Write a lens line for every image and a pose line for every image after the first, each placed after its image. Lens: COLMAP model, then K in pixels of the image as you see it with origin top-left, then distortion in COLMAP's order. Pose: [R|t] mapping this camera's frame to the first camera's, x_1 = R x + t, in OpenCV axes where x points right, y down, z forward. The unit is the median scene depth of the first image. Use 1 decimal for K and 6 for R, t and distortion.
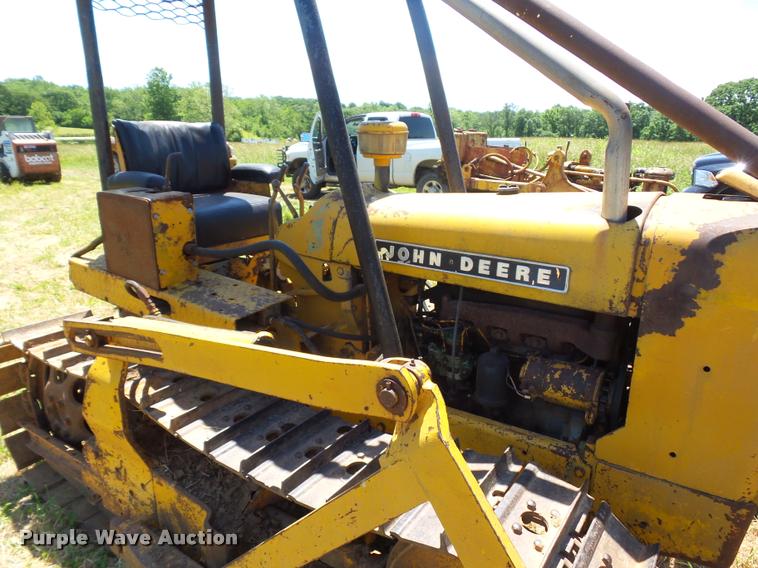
lens RADIAL K [[524.4, 0, 382.1], [0, 524.4, 289.8], [0, 0, 1]] dist [0.013918, -0.012855]
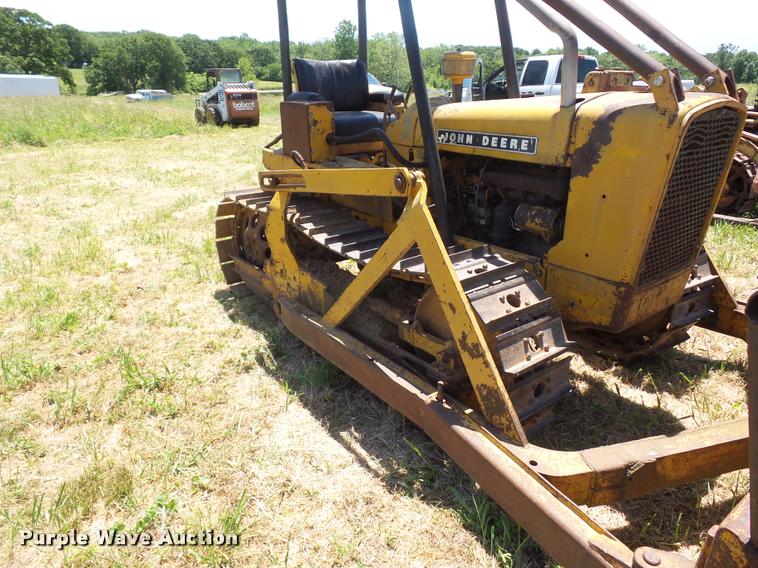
lens RADIAL K [[524.4, 0, 382.1], [0, 524.4, 288.9], [0, 0, 1]] dist [0.013918, -0.012855]
pose [[0.950345, 0.102404, -0.293867, 0.324125], [-0.077863, 0.992517, 0.094060, 0.231536], [0.301300, -0.066508, 0.951207, -0.540061]]
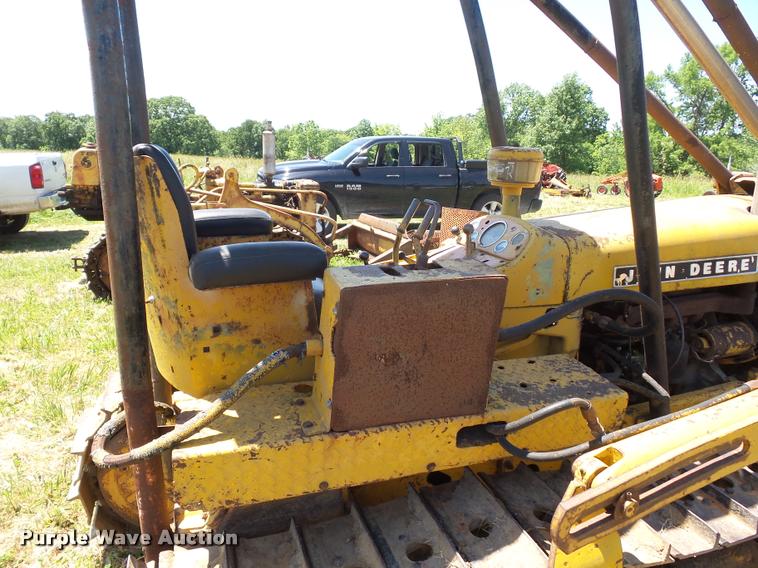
lens RADIAL K [[524.4, 0, 384.6], [0, 524.4, 292.0], [0, 0, 1]] dist [0.013918, -0.012855]
pose [[0.573420, -0.224493, 0.787904, -1.017893], [0.236432, 0.966151, 0.103209, -0.247511], [-0.784403, 0.127104, 0.607088, 0.720844]]
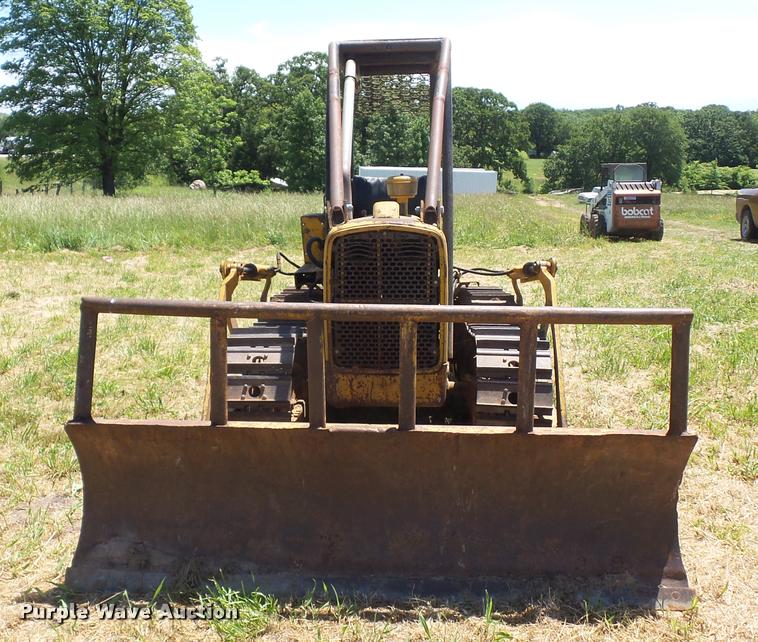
lens RADIAL K [[830.8, 0, 341.3], [0, 830.8, 340.8], [0, 0, 1]] dist [0.015894, 0.000000]
pose [[0.500576, 0.155202, -0.851666, 2.415954], [-0.239266, 0.970279, 0.036186, 0.140712], [0.831970, 0.185661, 0.522834, -0.453153]]
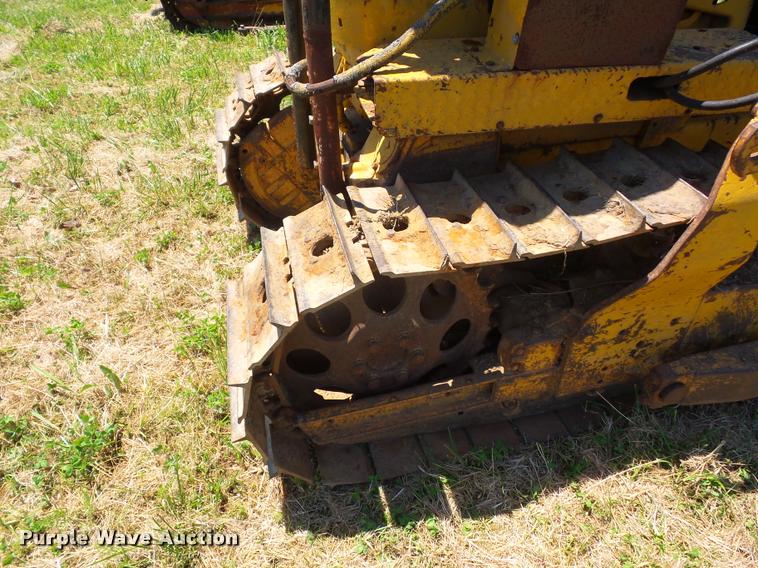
lens RADIAL K [[524.4, 0, 385.8], [0, 524.4, 286.2], [0, 0, 1]] dist [0.013918, -0.012855]
pose [[0.653929, -0.488195, 0.577964, -1.202159], [0.233586, 0.856901, 0.459520, -0.144638], [-0.719593, -0.165489, 0.674388, 0.804313]]
